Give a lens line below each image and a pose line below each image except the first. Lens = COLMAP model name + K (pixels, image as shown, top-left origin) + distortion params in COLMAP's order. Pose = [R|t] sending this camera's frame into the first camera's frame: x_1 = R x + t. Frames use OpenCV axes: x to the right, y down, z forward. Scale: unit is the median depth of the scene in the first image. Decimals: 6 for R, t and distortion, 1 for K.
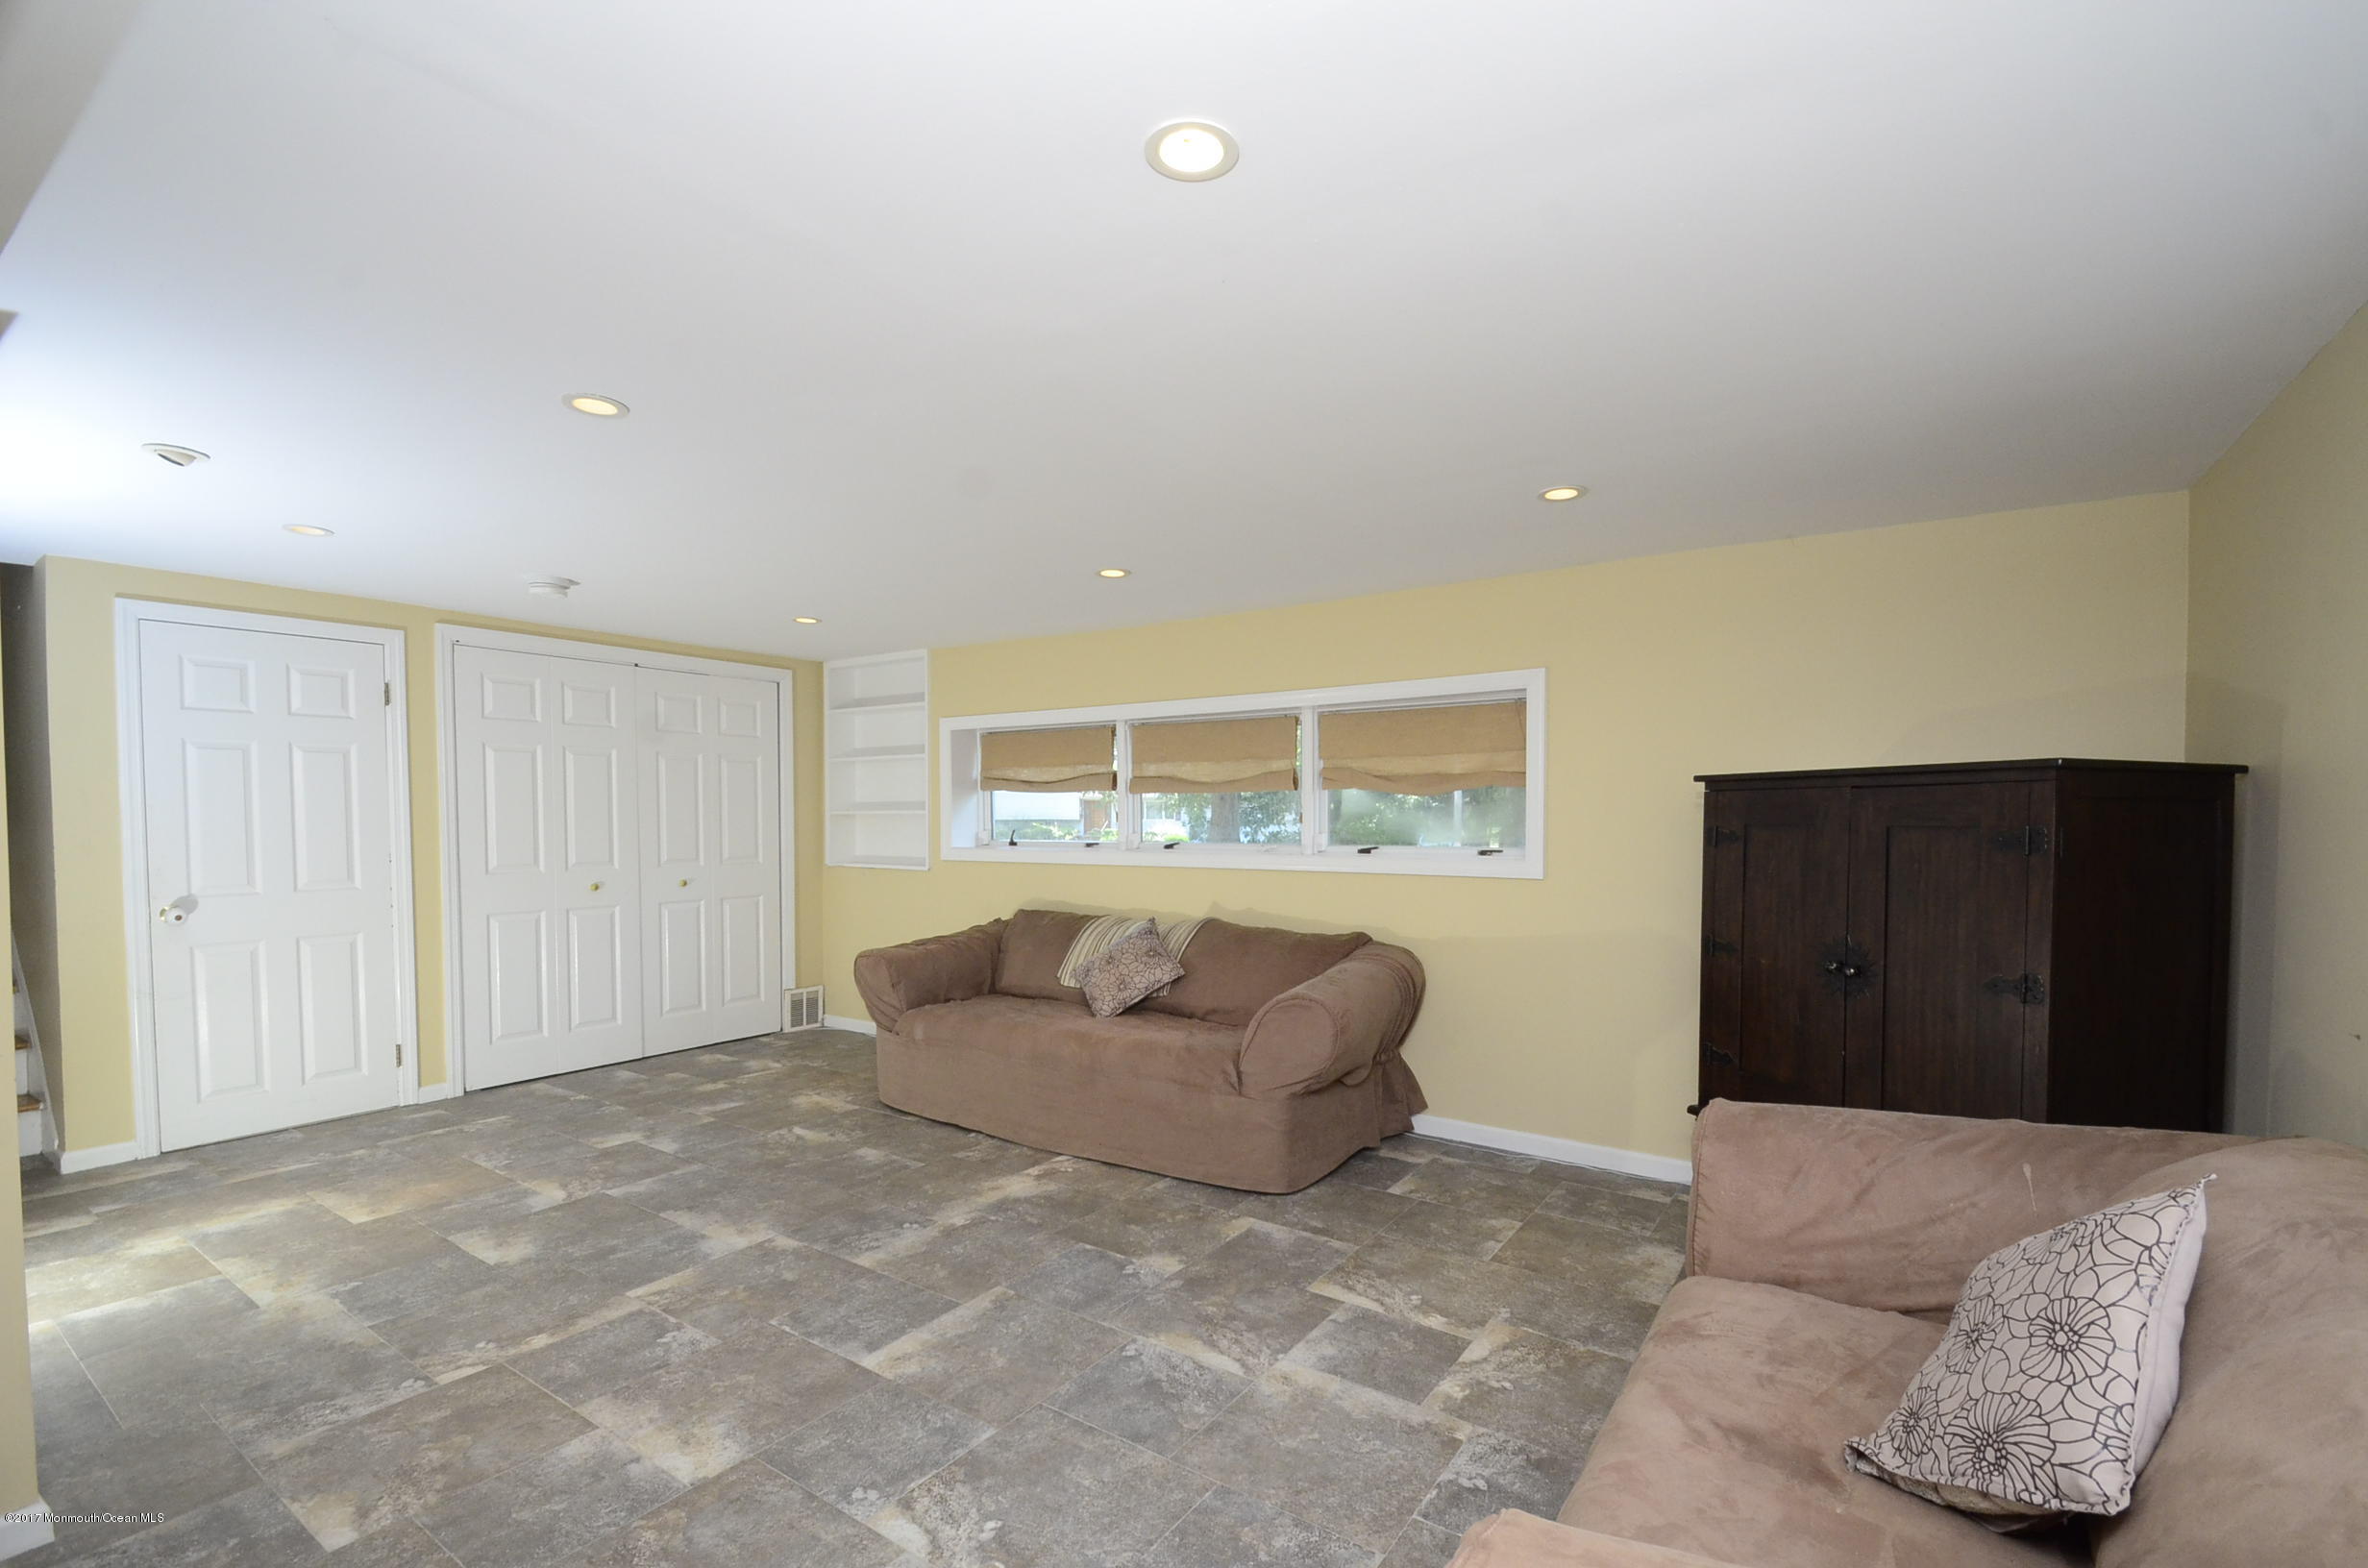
lens RADIAL K [[1034.2, 0, 1191.1], [0, 1034.2, 849.7], [0, 0, 1]] dist [0.015821, -0.018164]
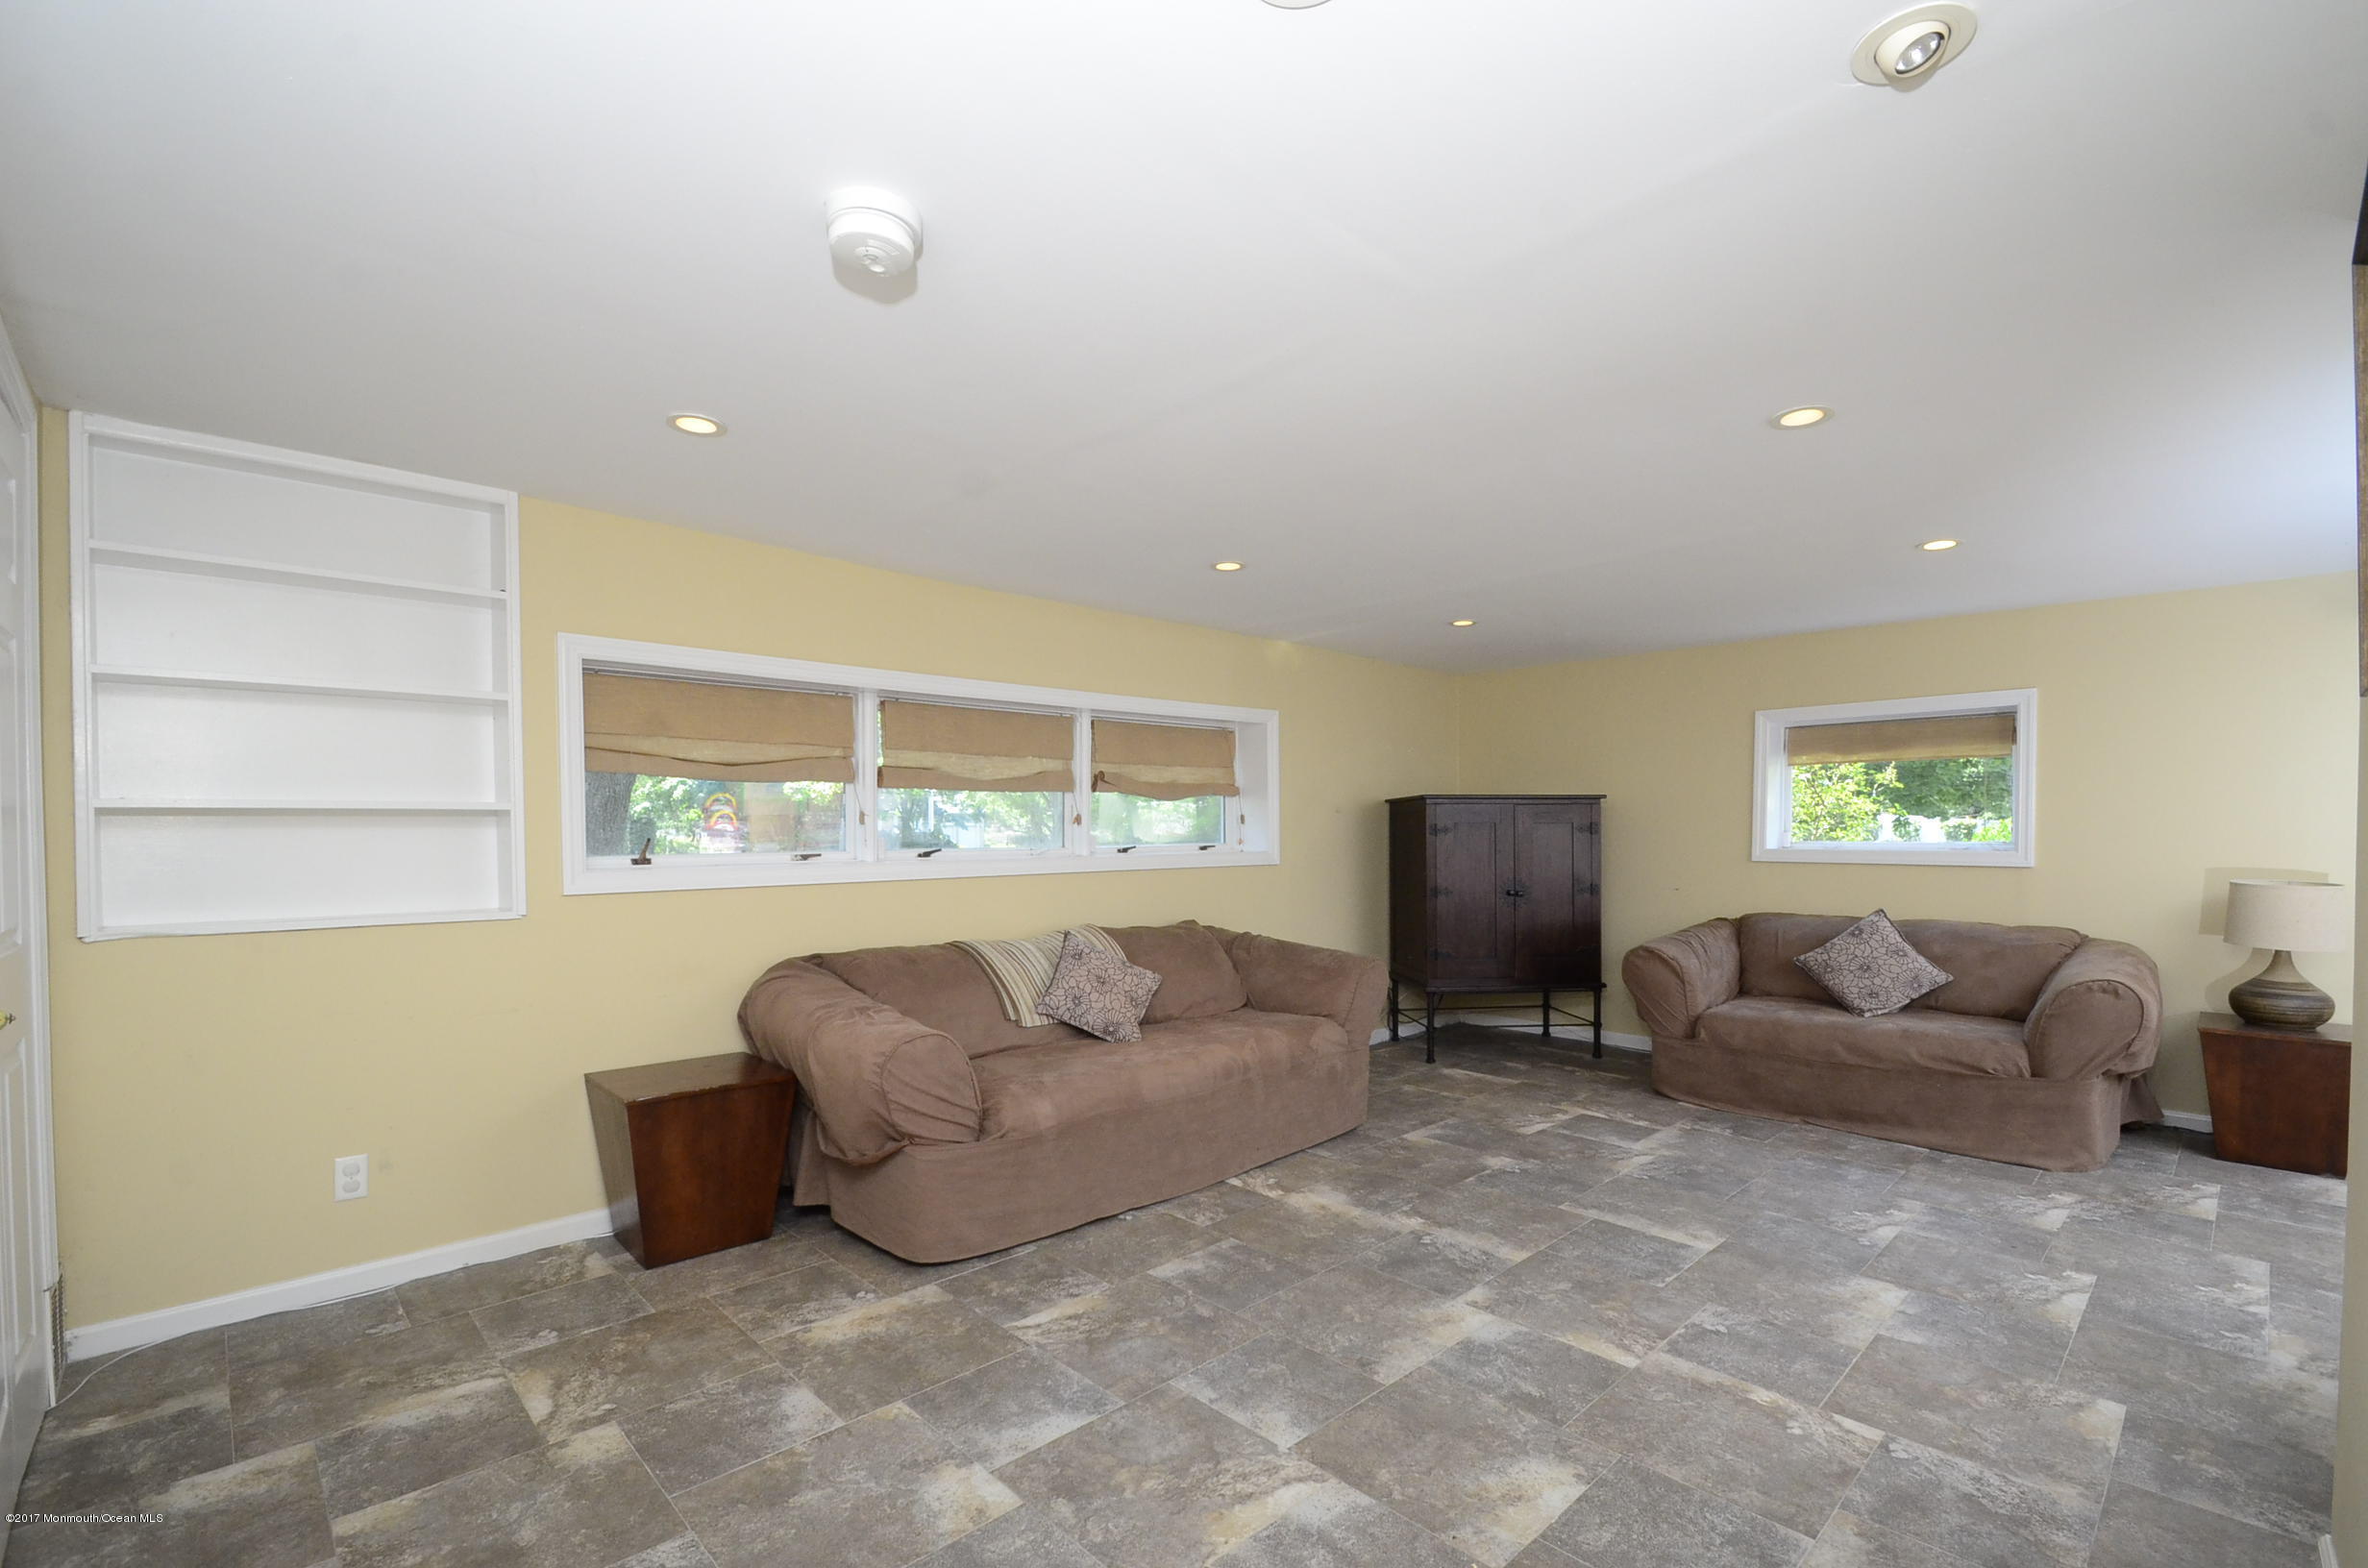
lens RADIAL K [[1034.2, 0, 1191.1], [0, 1034.2, 849.7], [0, 0, 1]] dist [0.015821, -0.018164]
pose [[0.203725, -0.023195, 0.978753, -1.271625], [0.033546, 0.999298, 0.016699, -0.021646], [-0.978453, 0.029432, 0.204360, 1.028099]]
